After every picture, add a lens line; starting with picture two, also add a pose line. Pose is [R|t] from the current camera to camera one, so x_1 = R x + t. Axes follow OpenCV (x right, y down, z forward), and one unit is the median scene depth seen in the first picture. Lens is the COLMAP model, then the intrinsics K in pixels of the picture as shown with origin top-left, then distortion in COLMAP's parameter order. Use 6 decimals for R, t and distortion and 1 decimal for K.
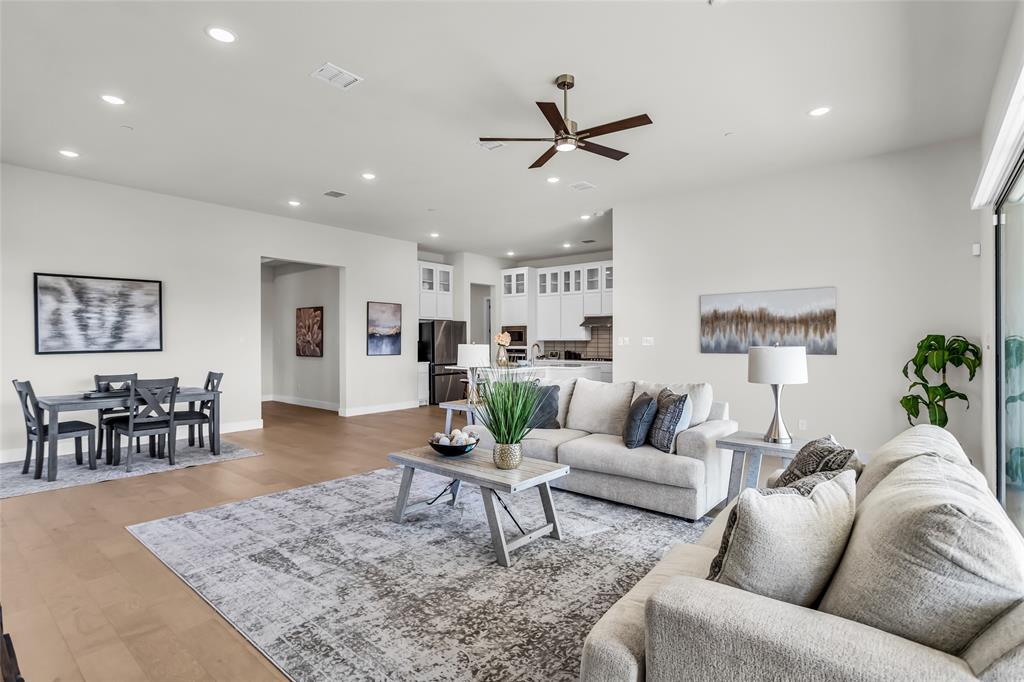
lens RADIAL K [[494.7, 0, 507.9], [0, 494.7, 333.2], [0, 0, 1]] dist [-0.000398, 0.001680]
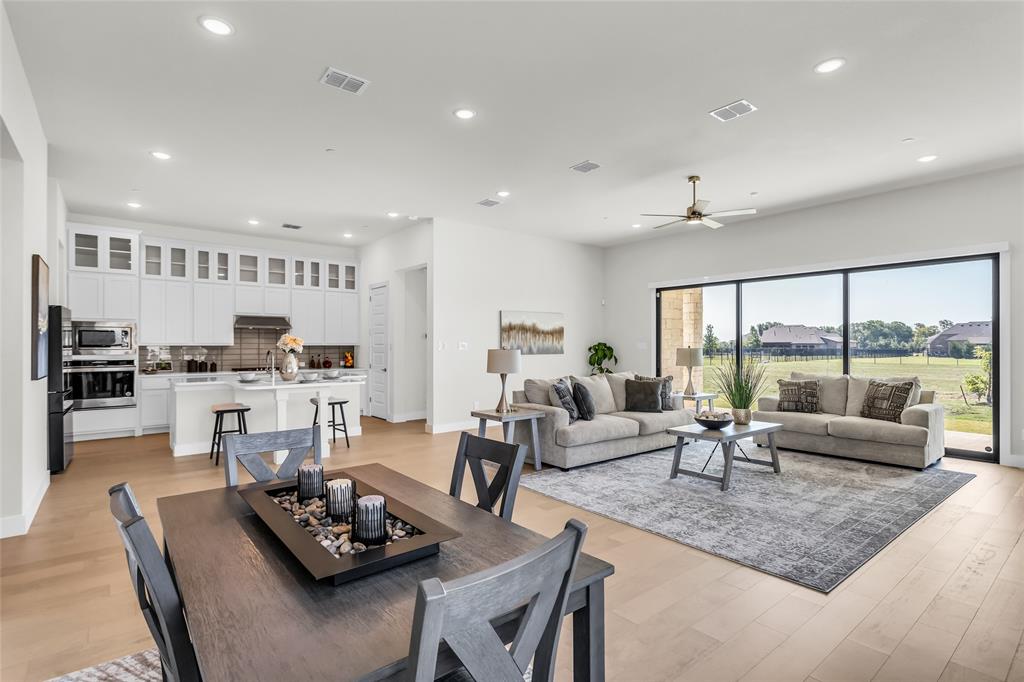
lens RADIAL K [[494.7, 0, 510.9], [0, 494.7, 342.7], [0, 0, 1]] dist [-0.000398, 0.001680]
pose [[0.193952, 0.005675, 0.980995, -0.749783], [-0.013140, 0.999909, -0.003187, 0.010040], [-0.980923, -0.012272, 0.194009, 0.613772]]
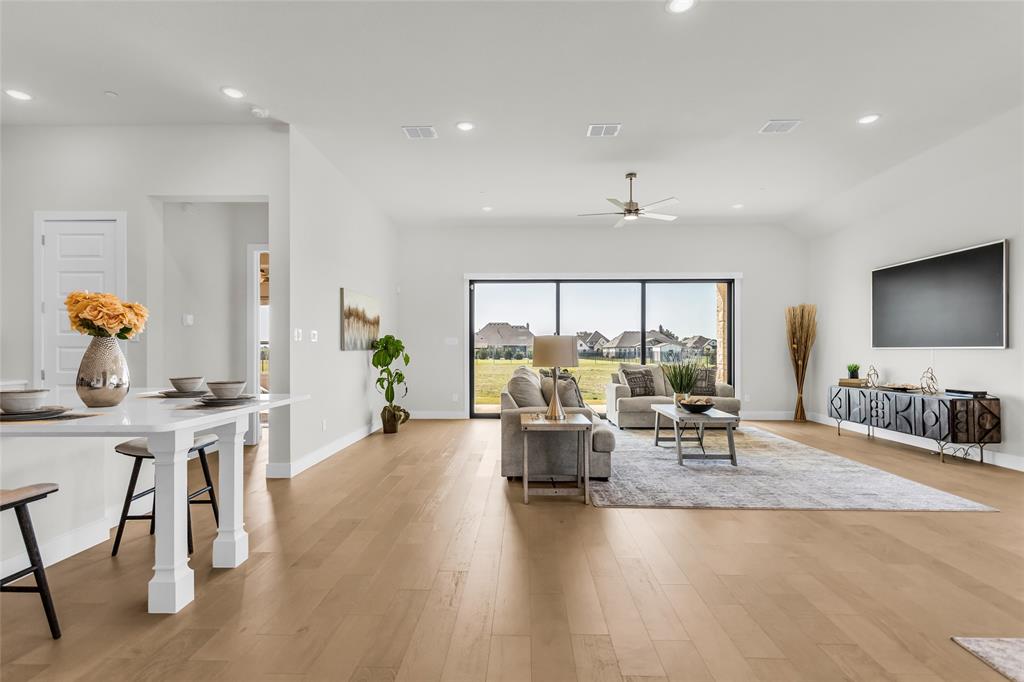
lens RADIAL K [[494.7, 0, 505.3], [0, 494.7, 348.2], [0, 0, 1]] dist [-0.000398, 0.001680]
pose [[-0.615538, 0.002741, 0.788103, -0.443190], [-0.010838, 0.999870, -0.011942, 0.037469], [-0.788033, -0.015893, -0.615428, 1.129165]]
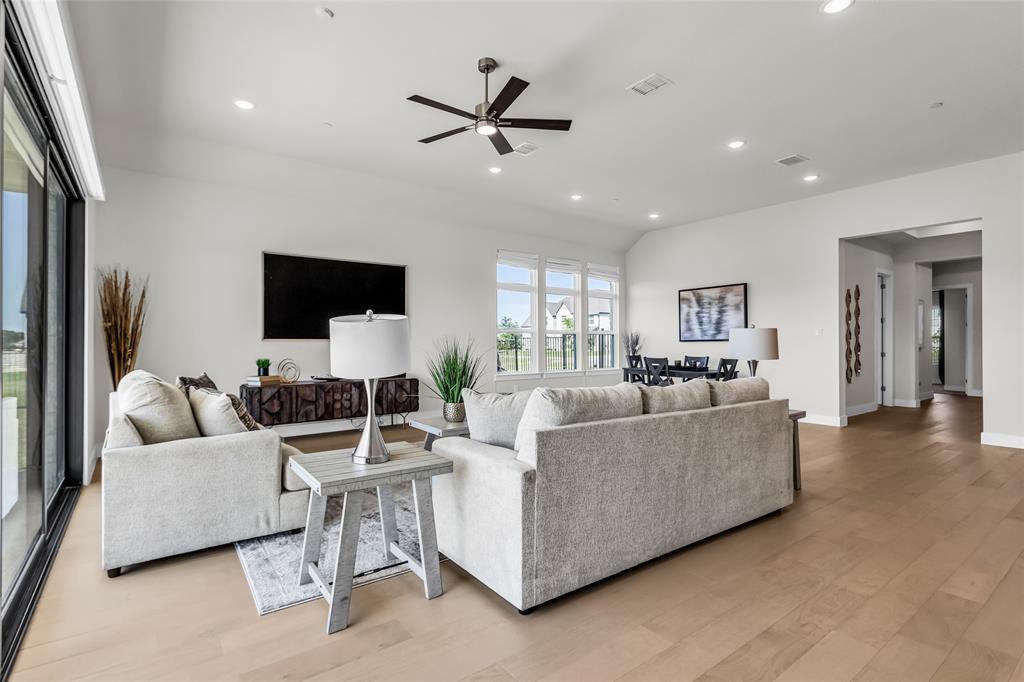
lens RADIAL K [[490.3, 0, 512.5], [0, 490.3, 337.6], [0, 0, 1]] dist [-0.002031, -0.000429]
pose [[-0.250055, -0.002508, -0.968228, 0.515067], [0.010199, 0.999934, -0.005224, 0.024096], [0.968178, -0.011182, -0.250013, 0.635523]]
